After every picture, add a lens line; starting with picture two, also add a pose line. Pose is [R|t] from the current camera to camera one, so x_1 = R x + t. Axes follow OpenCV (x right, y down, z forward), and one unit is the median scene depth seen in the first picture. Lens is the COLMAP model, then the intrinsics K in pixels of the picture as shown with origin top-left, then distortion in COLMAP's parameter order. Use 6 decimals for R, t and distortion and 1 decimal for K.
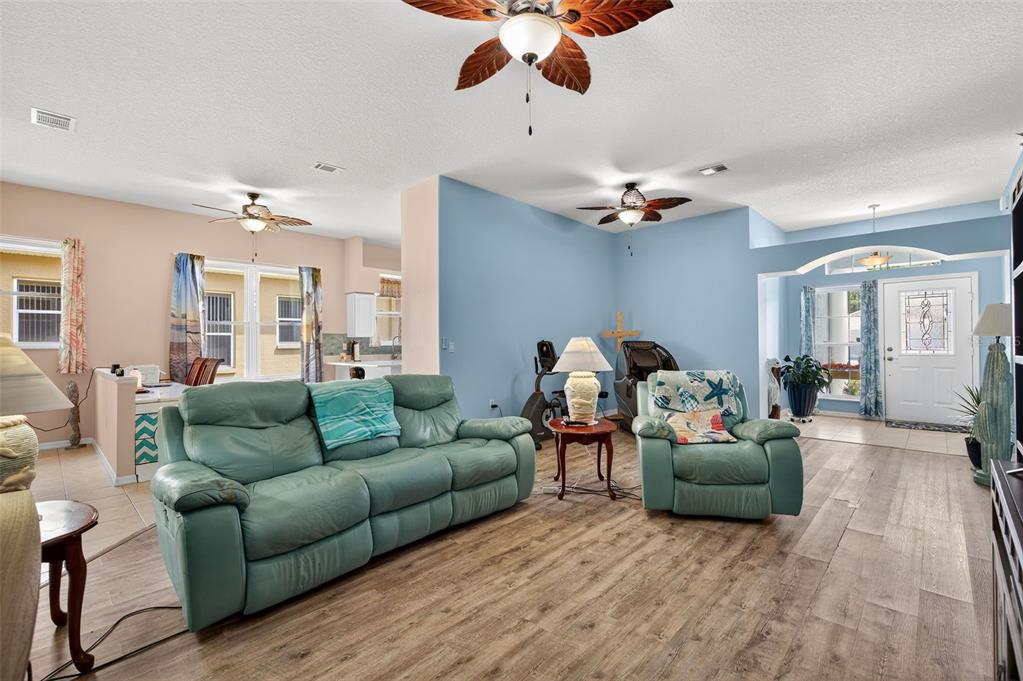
lens RADIAL K [[450.2, 0, 517.7], [0, 450.2, 340.9], [0, 0, 1]] dist [0.005830, -0.000380]
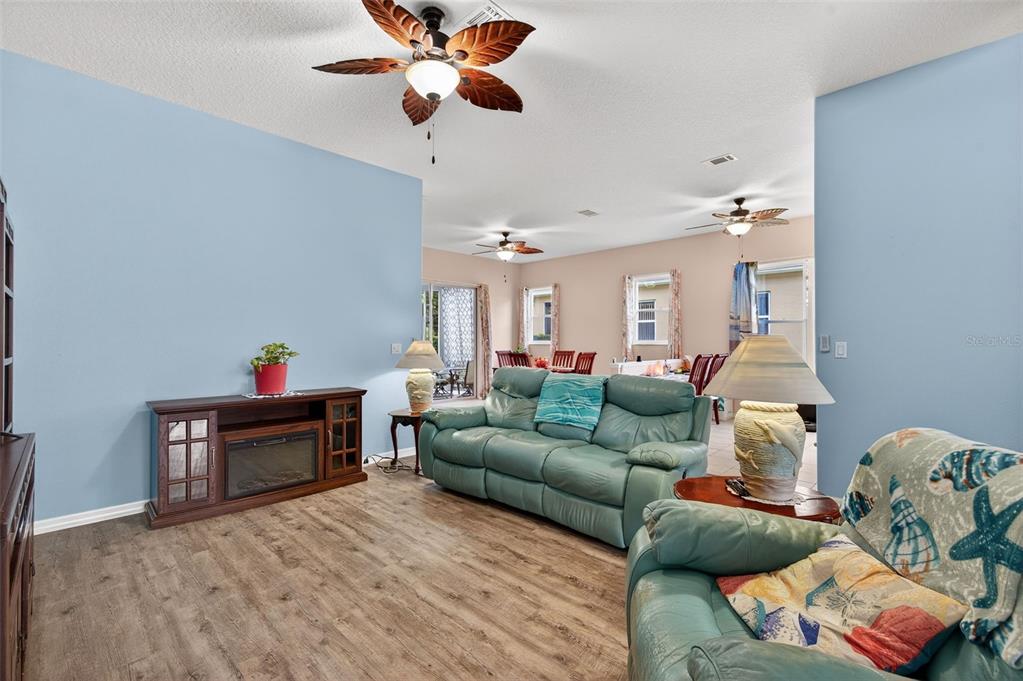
lens RADIAL K [[450.2, 0, 511.4], [0, 450.2, 340.1], [0, 0, 1]] dist [0.005830, -0.000380]
pose [[-0.027068, 0.001809, -0.999632, 1.050336], [0.007485, 0.999971, 0.001607, -0.007449], [0.999606, -0.007438, -0.027081, 1.096770]]
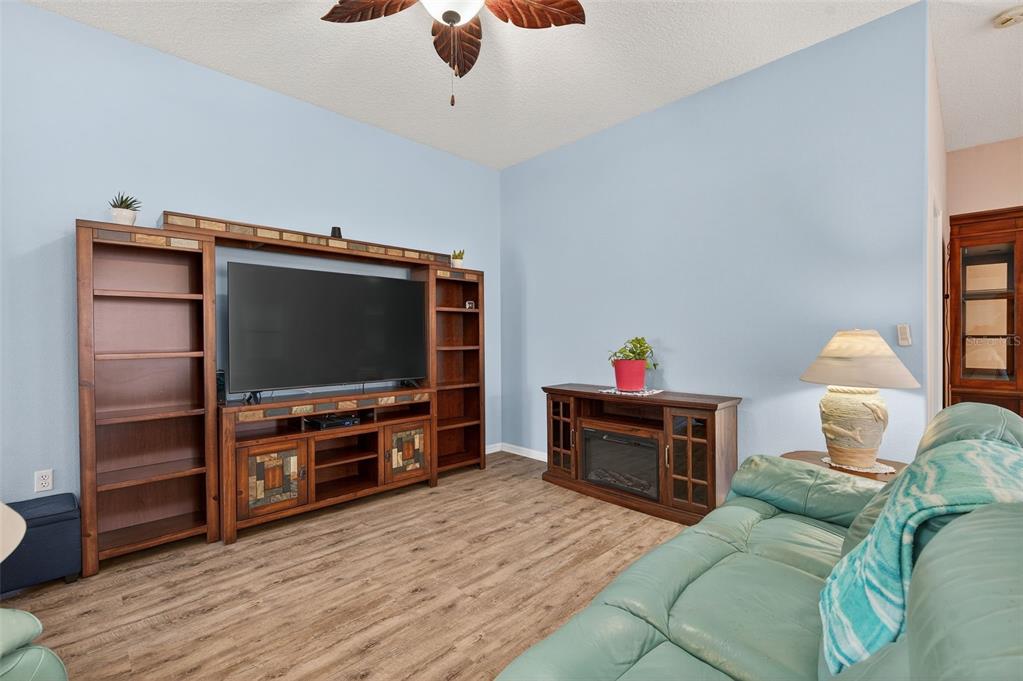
lens RADIAL K [[450.2, 0, 511.8], [0, 450.2, 340.8], [0, 0, 1]] dist [0.005830, -0.000380]
pose [[-0.998718, 0.014411, 0.048516, -0.111876], [0.014602, 0.999887, 0.003580, 0.003816], [-0.048459, 0.004284, -0.998816, 1.676090]]
